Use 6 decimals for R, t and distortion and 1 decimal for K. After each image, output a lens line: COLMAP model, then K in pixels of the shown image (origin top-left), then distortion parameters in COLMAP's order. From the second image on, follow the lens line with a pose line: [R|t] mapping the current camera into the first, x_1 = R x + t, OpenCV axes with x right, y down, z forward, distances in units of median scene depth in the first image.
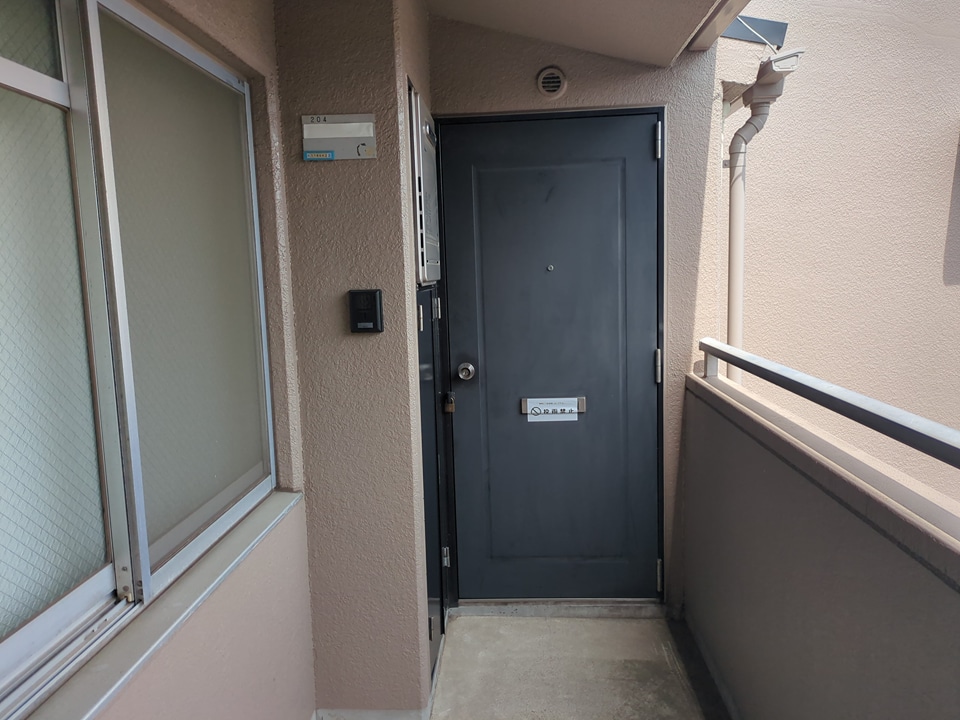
lens RADIAL K [[718.9, 0, 479.8], [0, 718.9, 360.1], [0, 0, 1]] dist [0.003140, 0.001785]
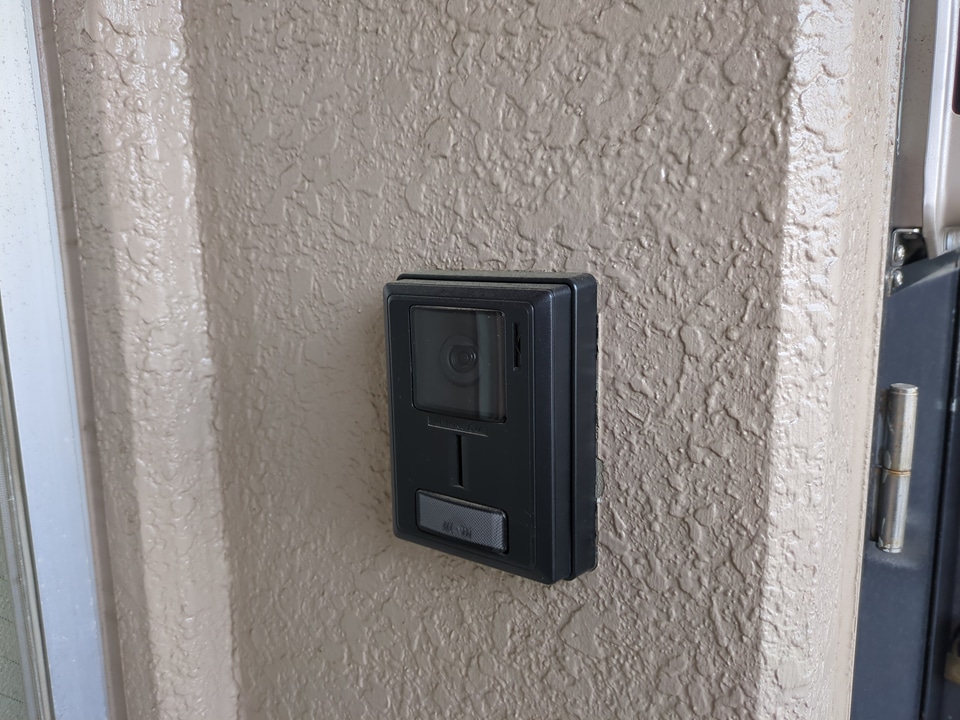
lens RADIAL K [[718.9, 0, 480.7], [0, 718.9, 357.9], [0, 0, 1]] dist [0.003140, 0.001785]
pose [[0.827745, 0.106479, -0.550909, -0.077775], [-0.073678, 0.993954, 0.081409, -0.091816], [0.556246, -0.026796, 0.830585, 0.870088]]
